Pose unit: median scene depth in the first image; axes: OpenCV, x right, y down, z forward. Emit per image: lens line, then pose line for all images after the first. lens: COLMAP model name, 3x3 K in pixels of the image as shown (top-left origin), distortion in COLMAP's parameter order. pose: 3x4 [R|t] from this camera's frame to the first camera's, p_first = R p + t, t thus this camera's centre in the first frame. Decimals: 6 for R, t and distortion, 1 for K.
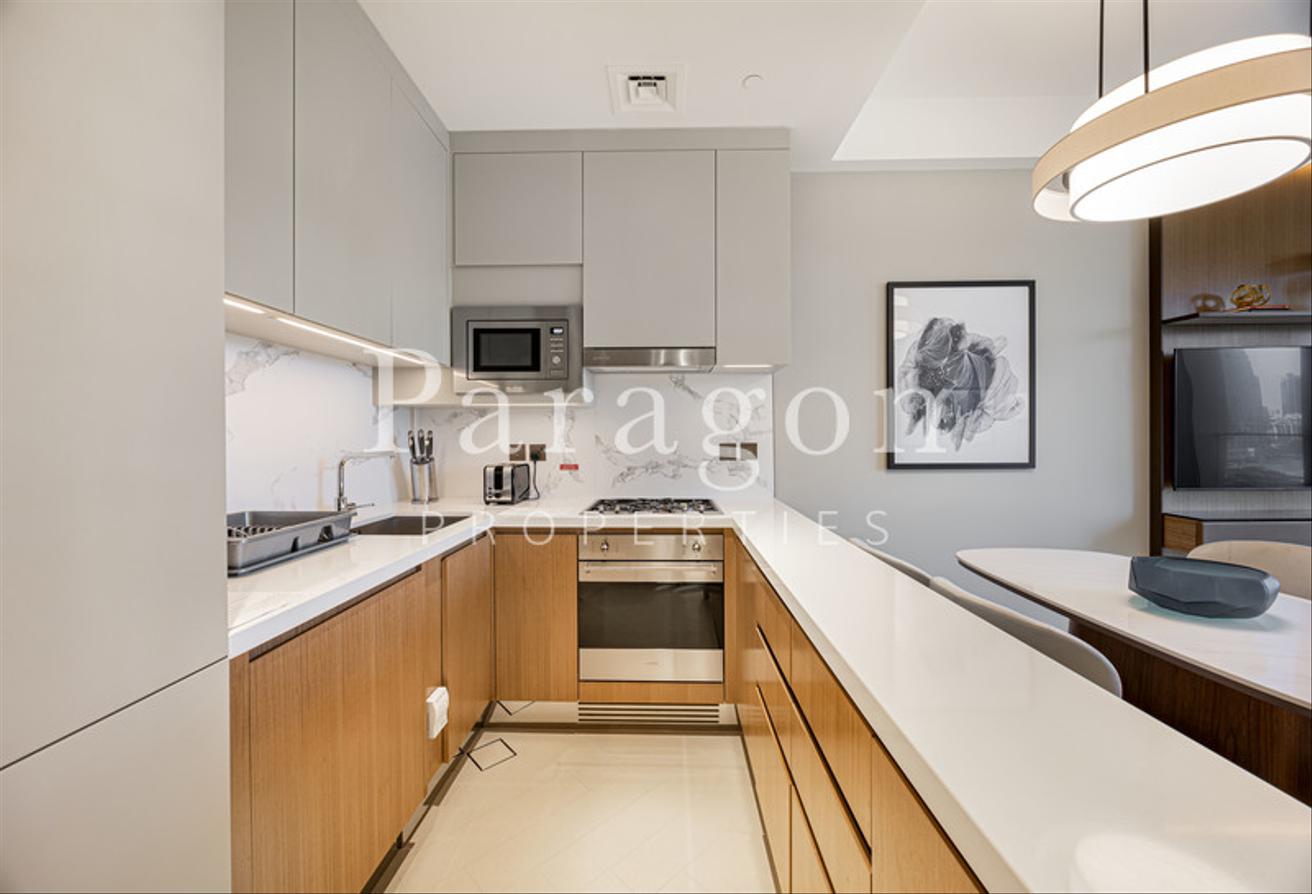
lens RADIAL K [[500.7, 0, 651.7], [0, 500.7, 439.0], [0, 0, 1]] dist [-0.004354, 0.000420]
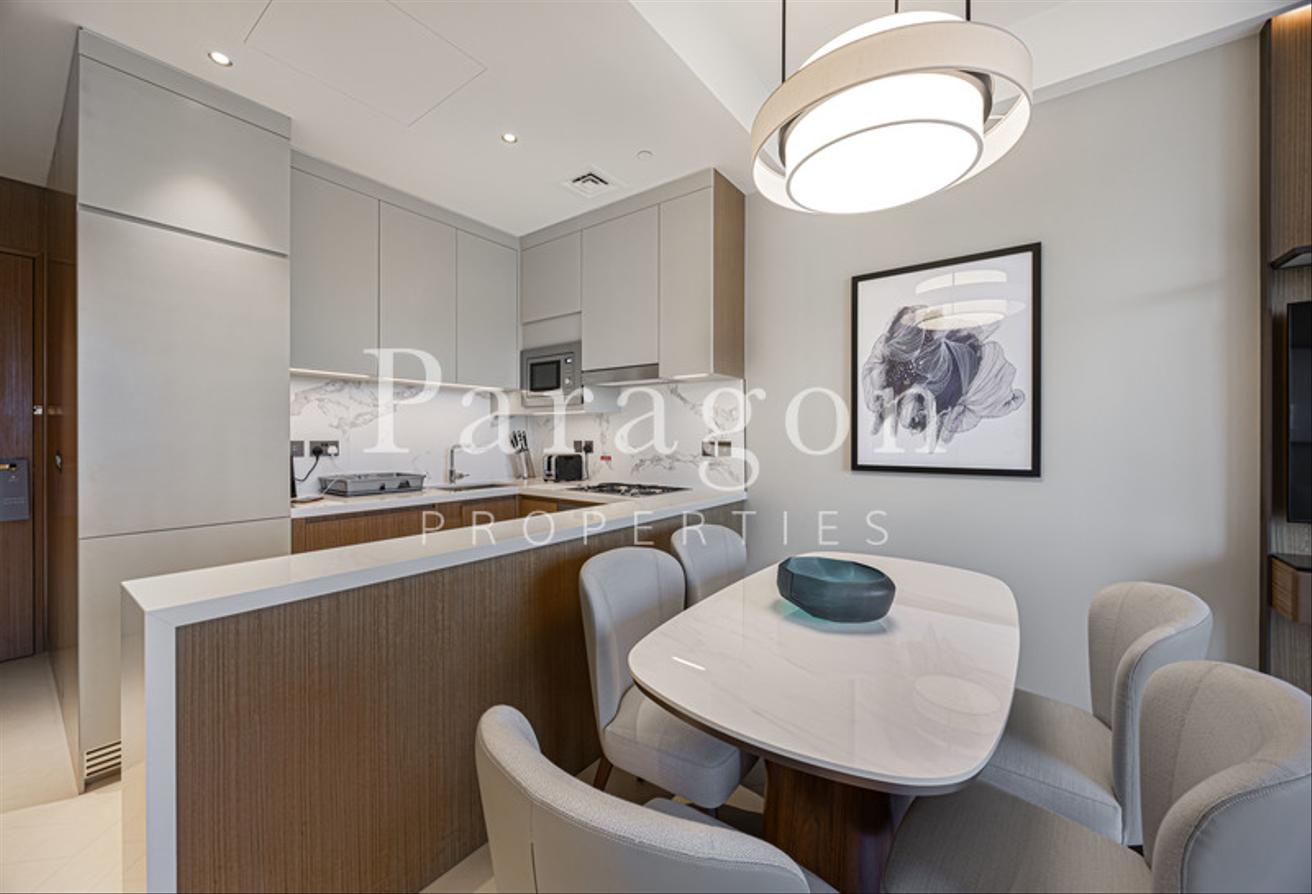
lens RADIAL K [[510.3, 0, 645.7], [0, 510.3, 433.2], [0, 0, 1]] dist [-0.000691, -0.000061]
pose [[0.807138, 0.001863, -0.590360, 0.738674], [-0.005089, 0.999980, -0.003802, -0.005571], [0.590341, 0.006072, 0.807131, -0.031292]]
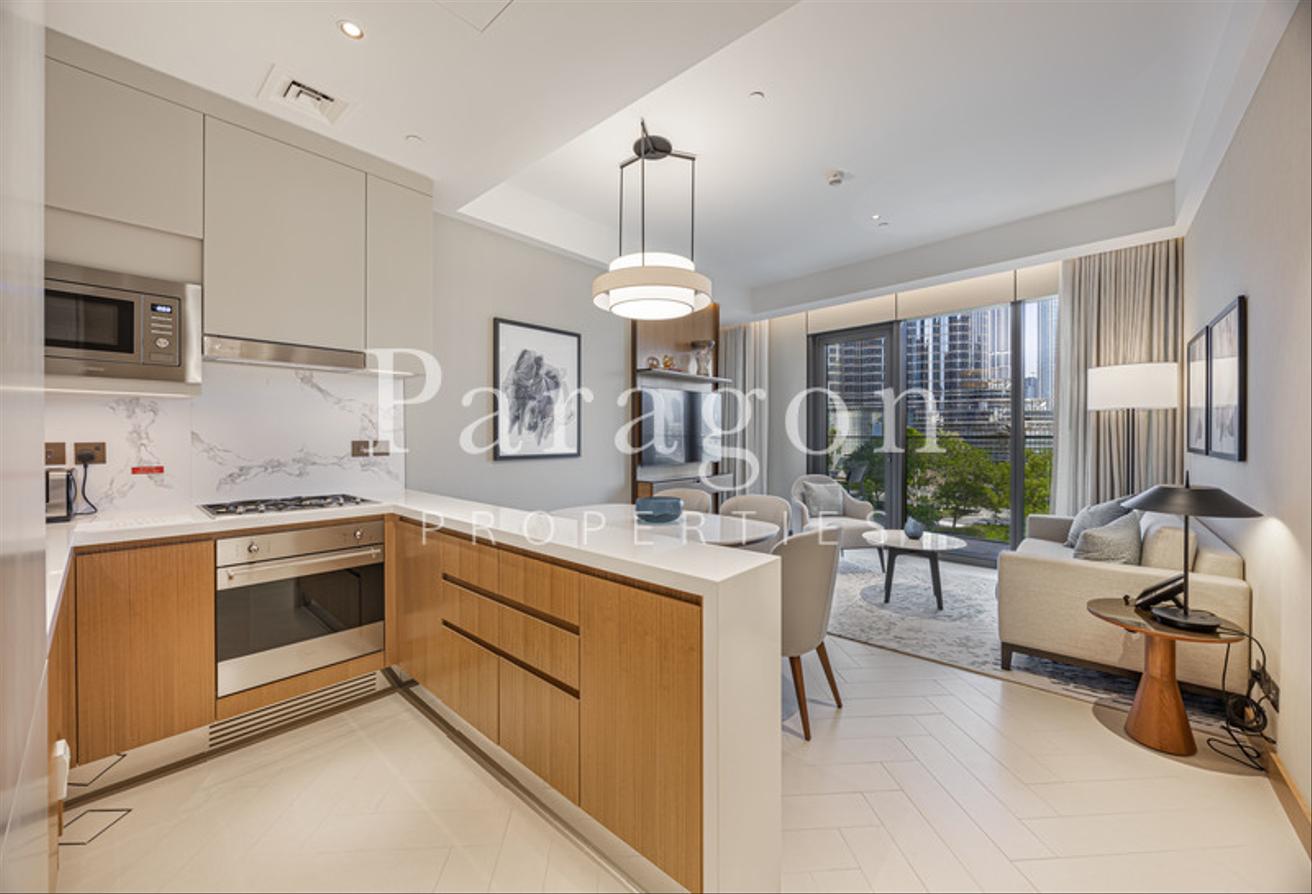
lens RADIAL K [[499.9, 0, 653.2], [0, 499.9, 436.3], [0, 0, 1]] dist [-0.002330, -0.000303]
pose [[0.645605, 0.004633, 0.763658, -0.261003], [-0.002021, 0.999988, -0.004358, 0.002717], [-0.763669, 0.001270, 0.645607, -0.162881]]
